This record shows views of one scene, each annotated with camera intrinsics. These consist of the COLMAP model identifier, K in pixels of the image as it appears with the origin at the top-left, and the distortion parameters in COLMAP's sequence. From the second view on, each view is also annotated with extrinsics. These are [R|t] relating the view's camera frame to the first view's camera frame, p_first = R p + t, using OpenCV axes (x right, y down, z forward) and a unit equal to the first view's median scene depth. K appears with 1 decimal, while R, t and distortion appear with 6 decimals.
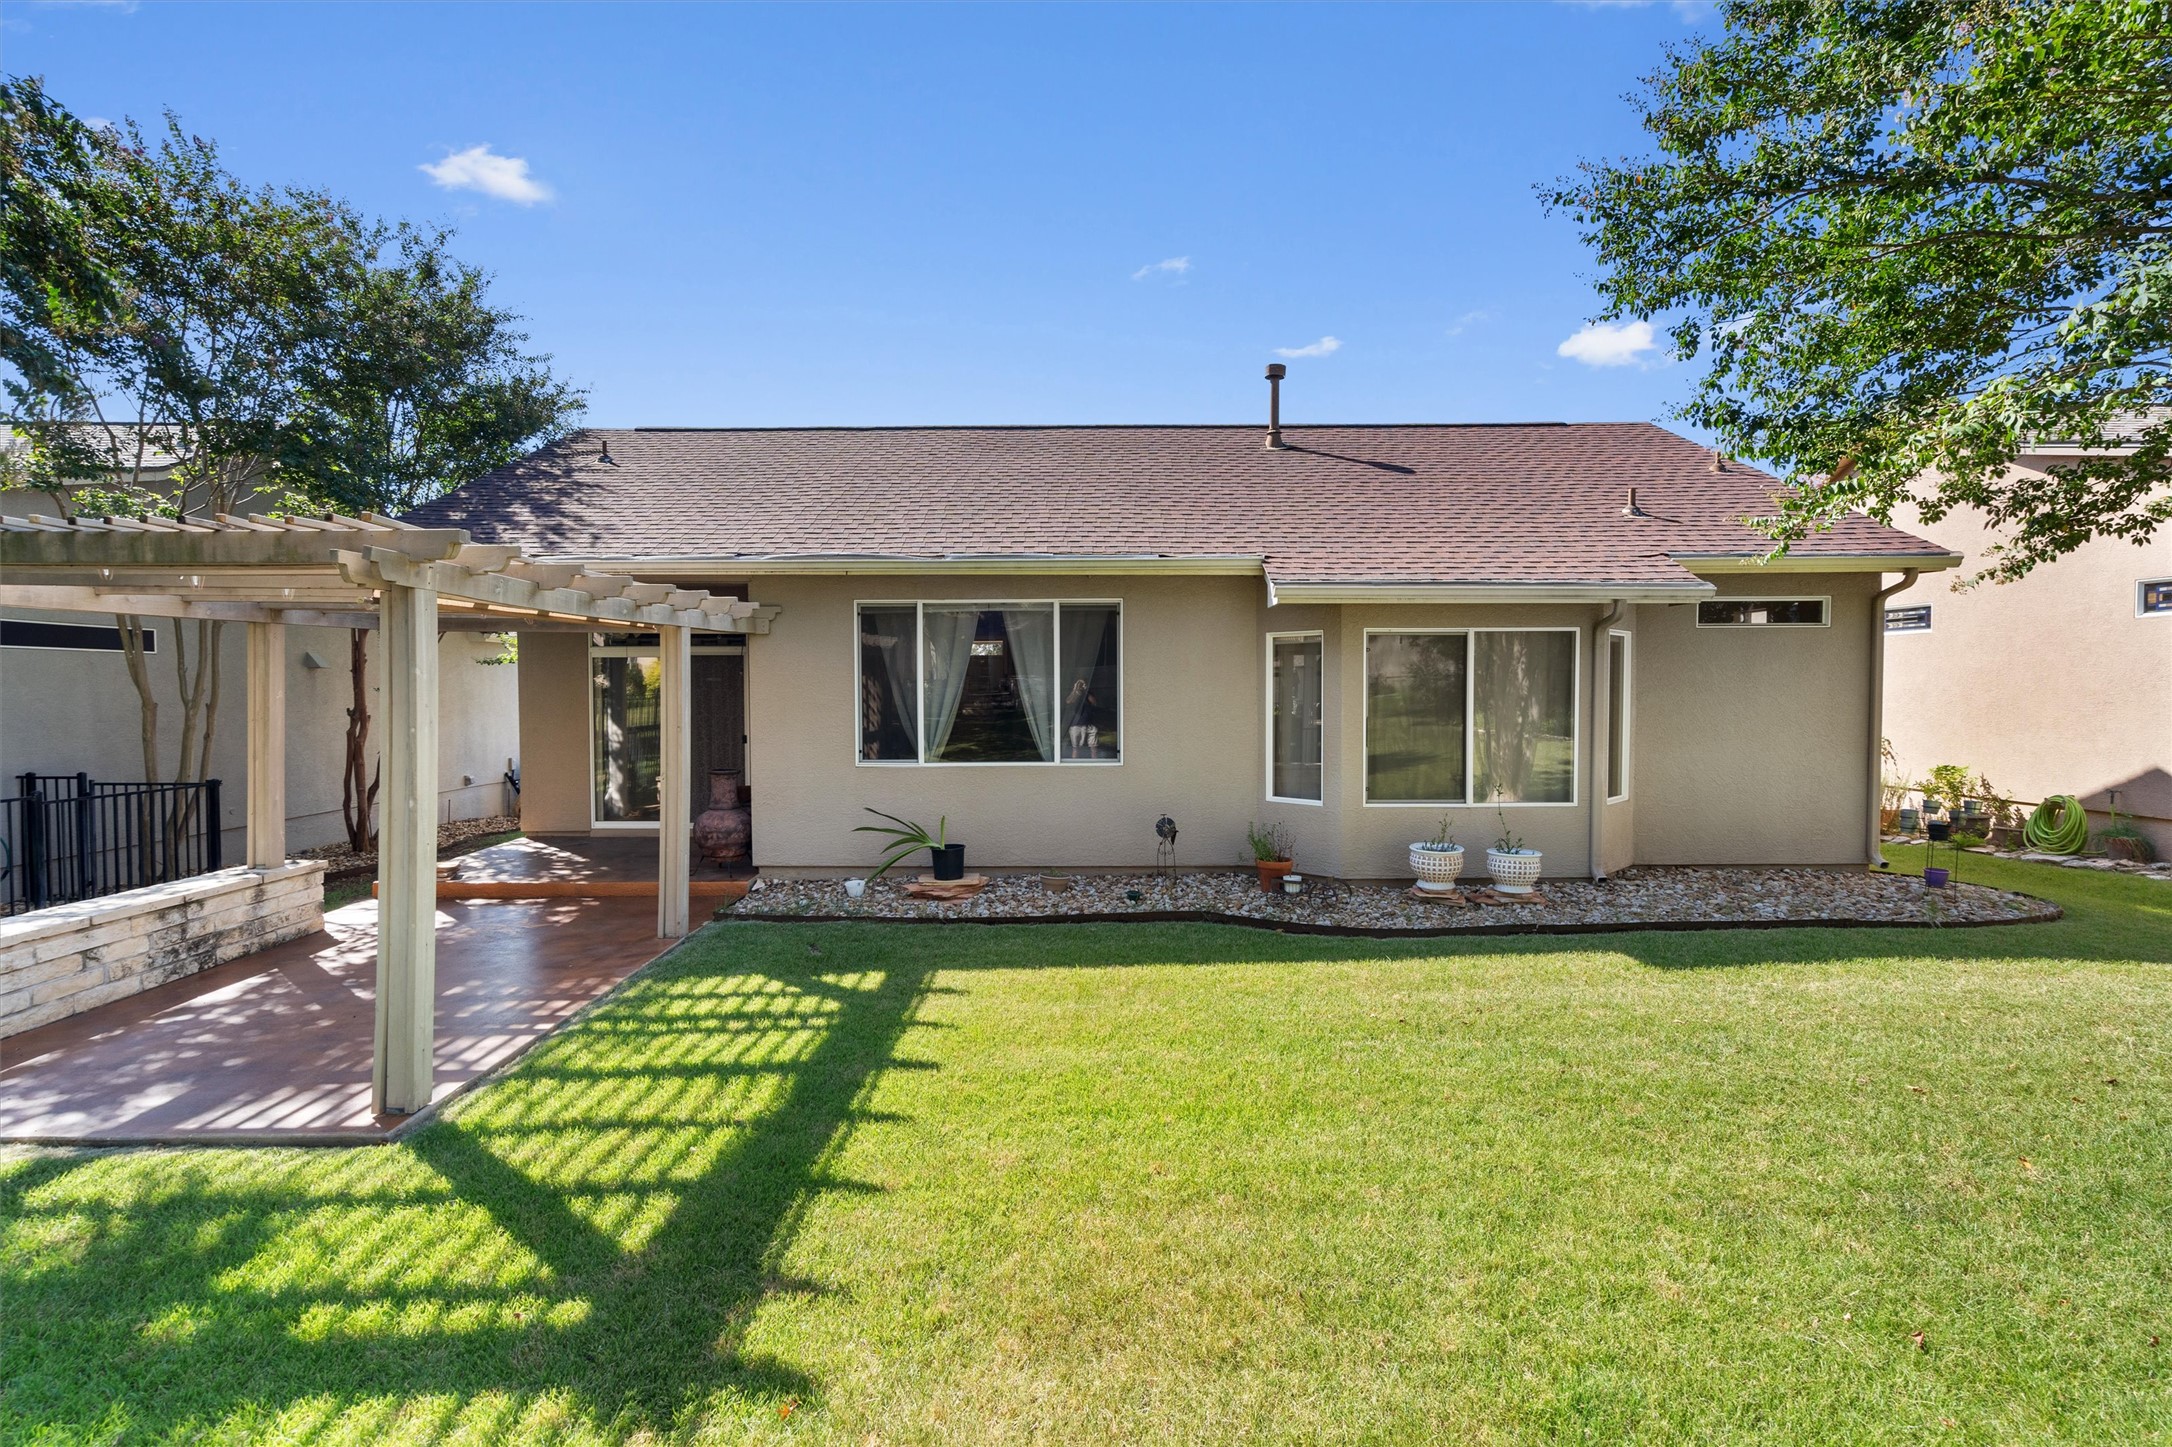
lens RADIAL K [[1085.6, 0, 1132.3], [0, 1085.6, 709.7], [0, 0, 1]] dist [-0.004976, -0.000401]
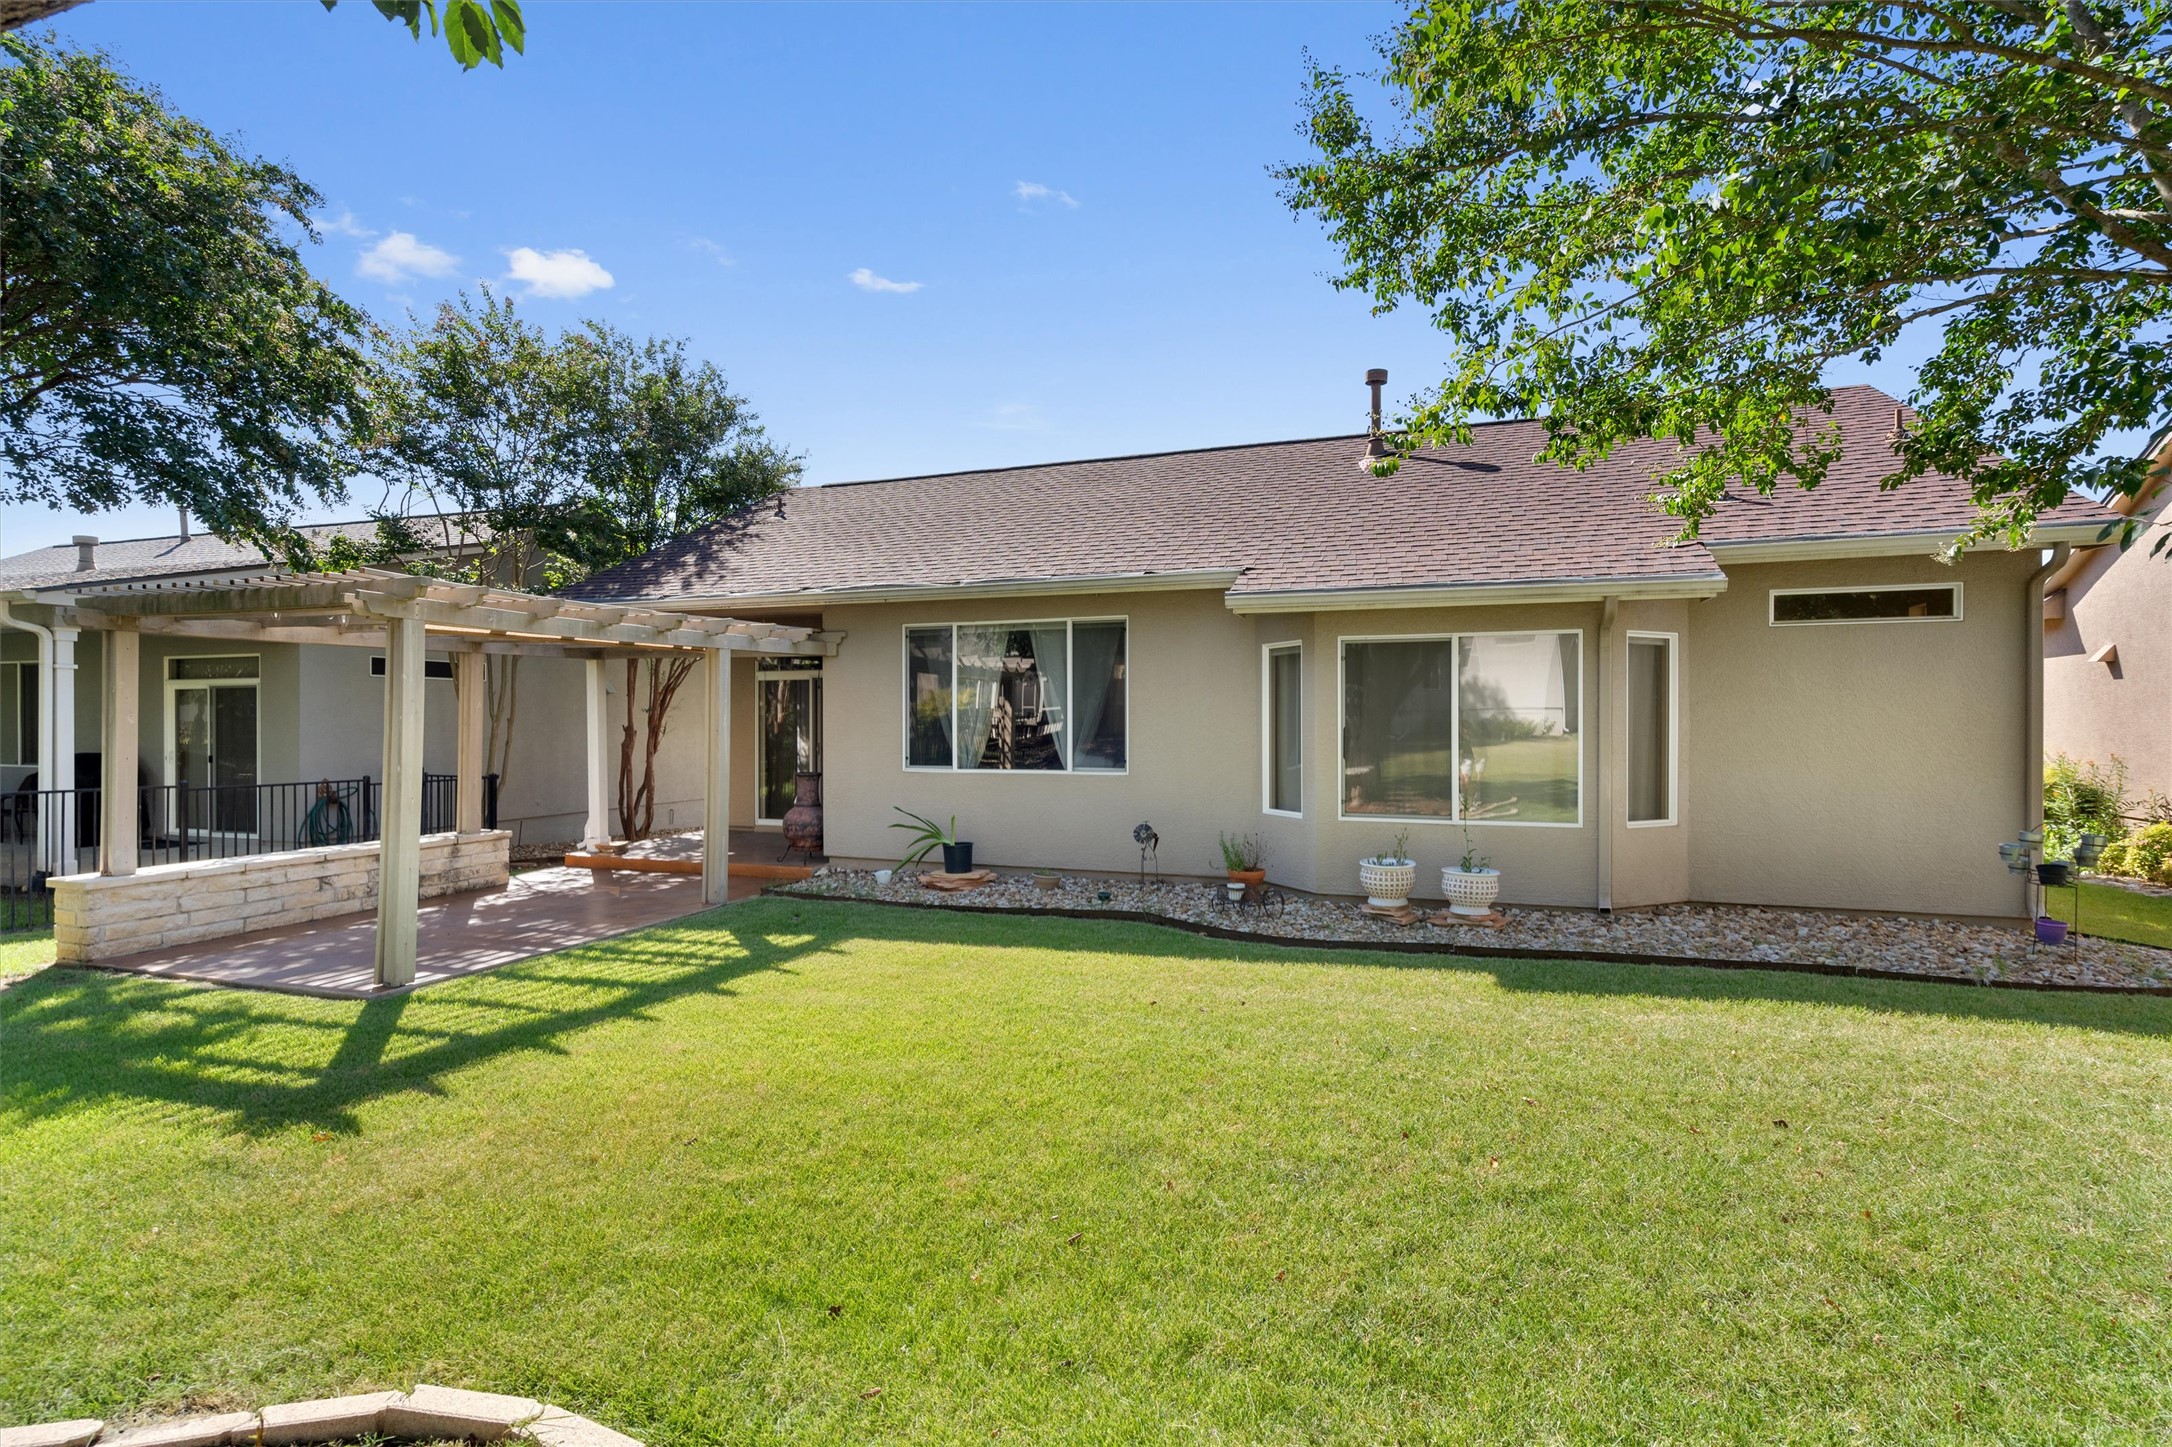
lens RADIAL K [[1137.4, 0, 1082.0], [0, 1137.4, 708.0], [0, 0, 1]] dist [-0.003891, 0.000595]
pose [[0.928318, -0.003664, -0.371769, 0.383612], [-0.009148, 0.999424, -0.032694, 0.025134], [0.371675, 0.033751, 0.927749, -0.032565]]
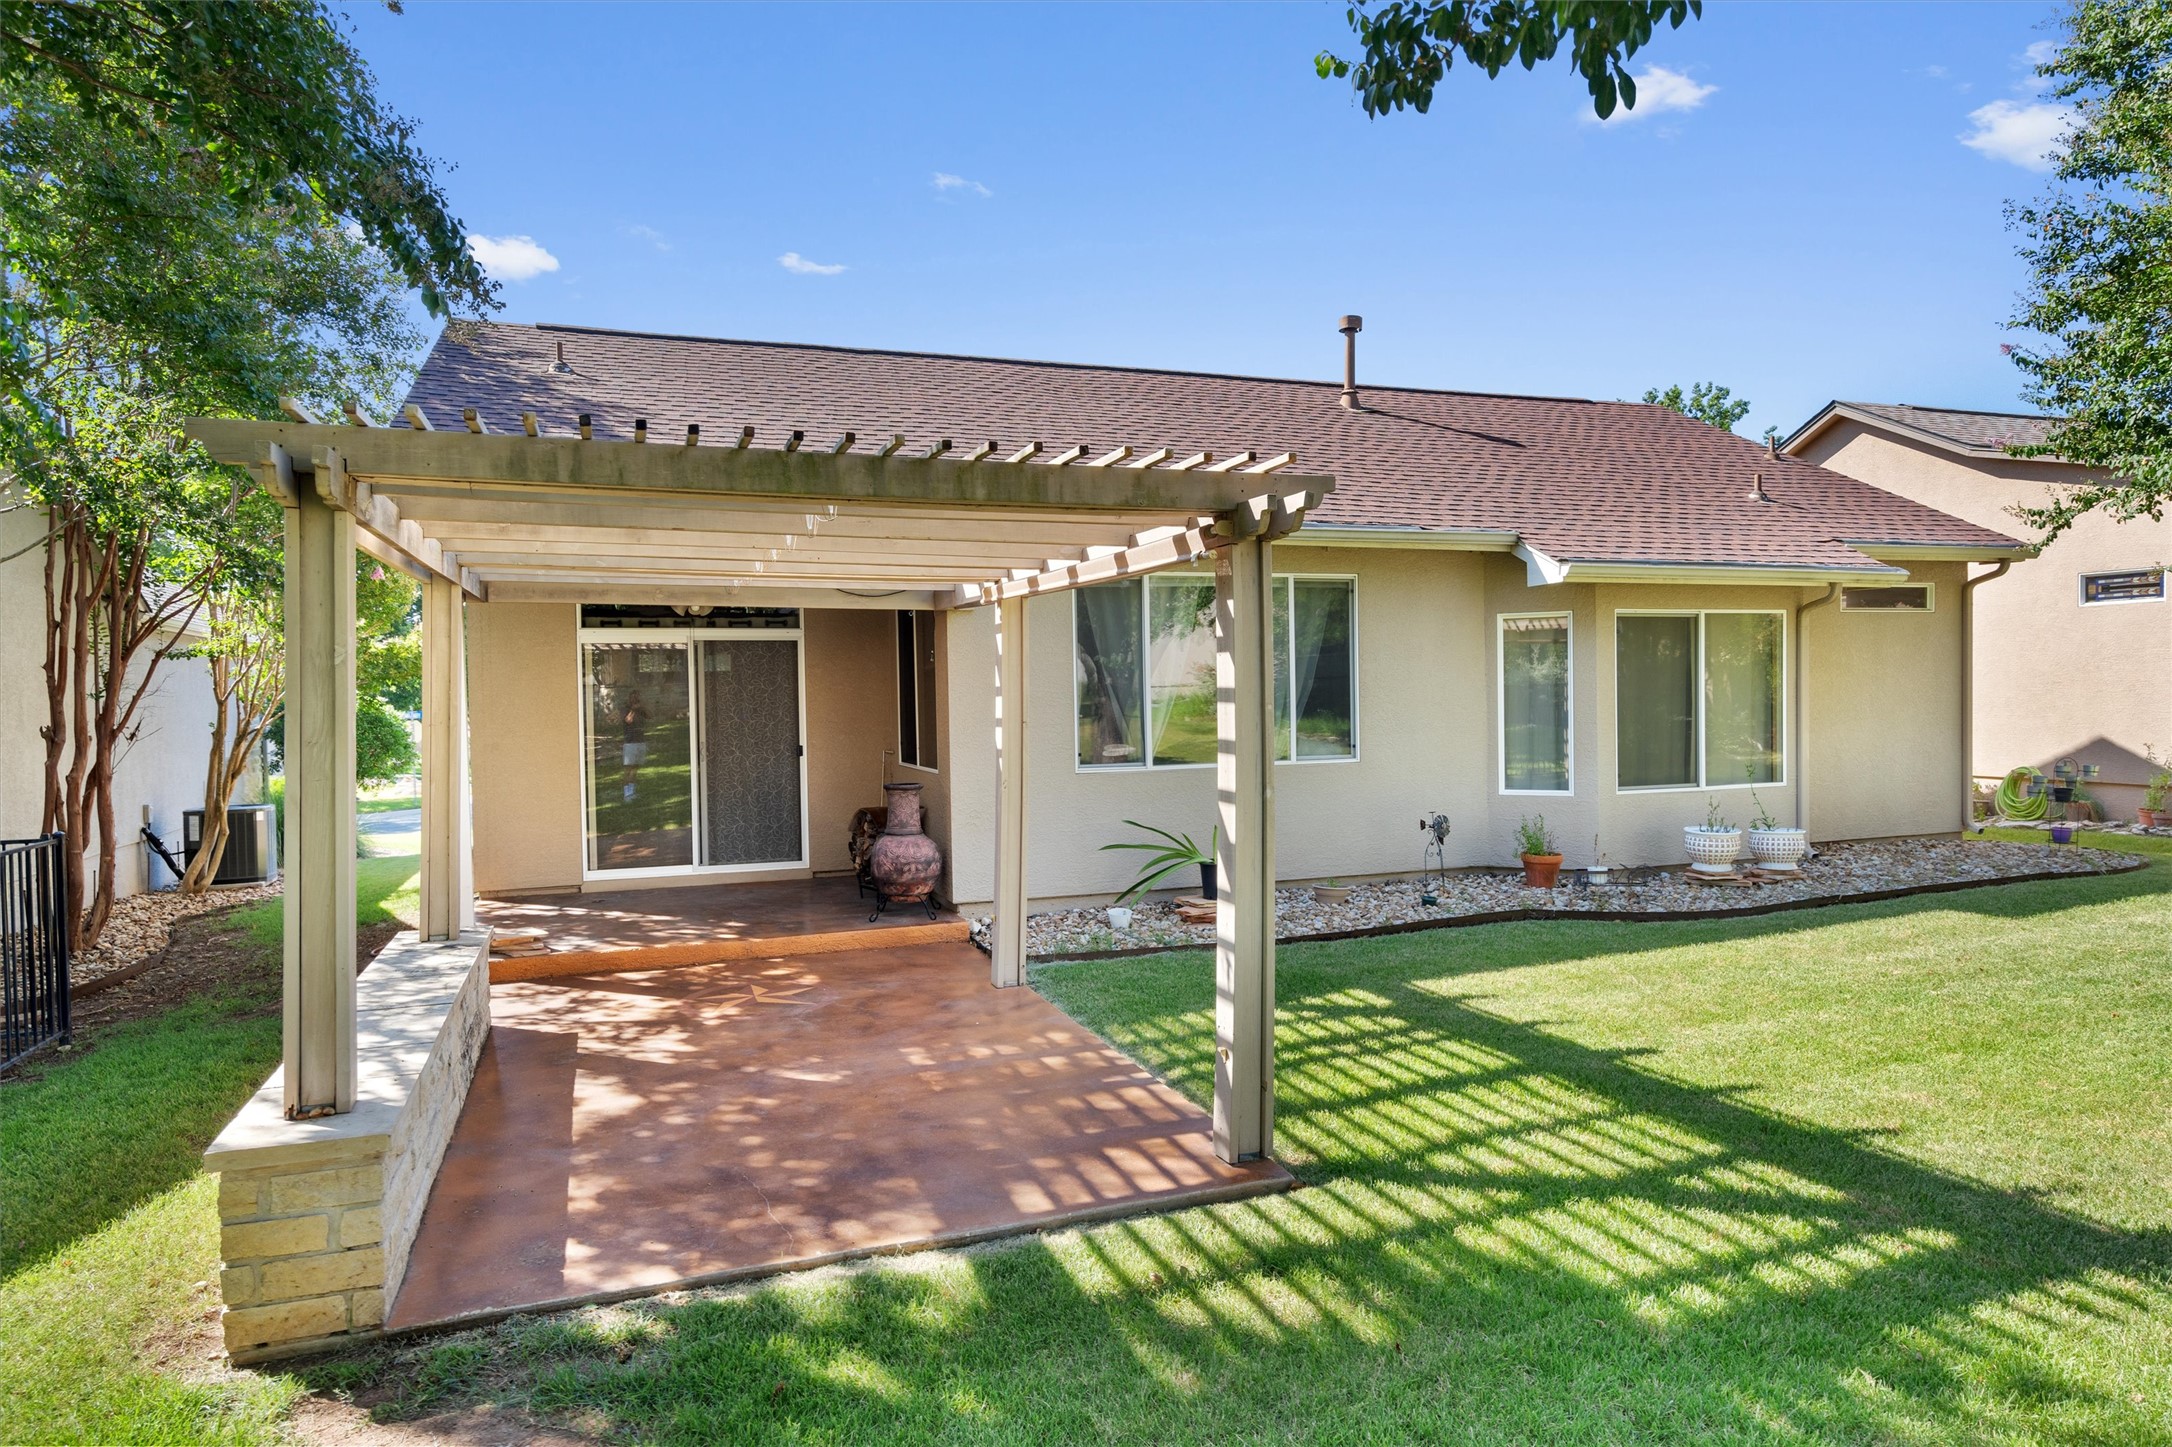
lens RADIAL K [[1360.9, 0, 1200.6], [0, 1360.9, 715.0], [0, 0, 1]] dist [0.005207, -0.002710]
pose [[0.931211, -0.020108, 0.363925, -0.577780], [0.022376, 0.999748, -0.002015, 0.013385], [-0.363793, 0.010019, 0.931426, 0.007959]]
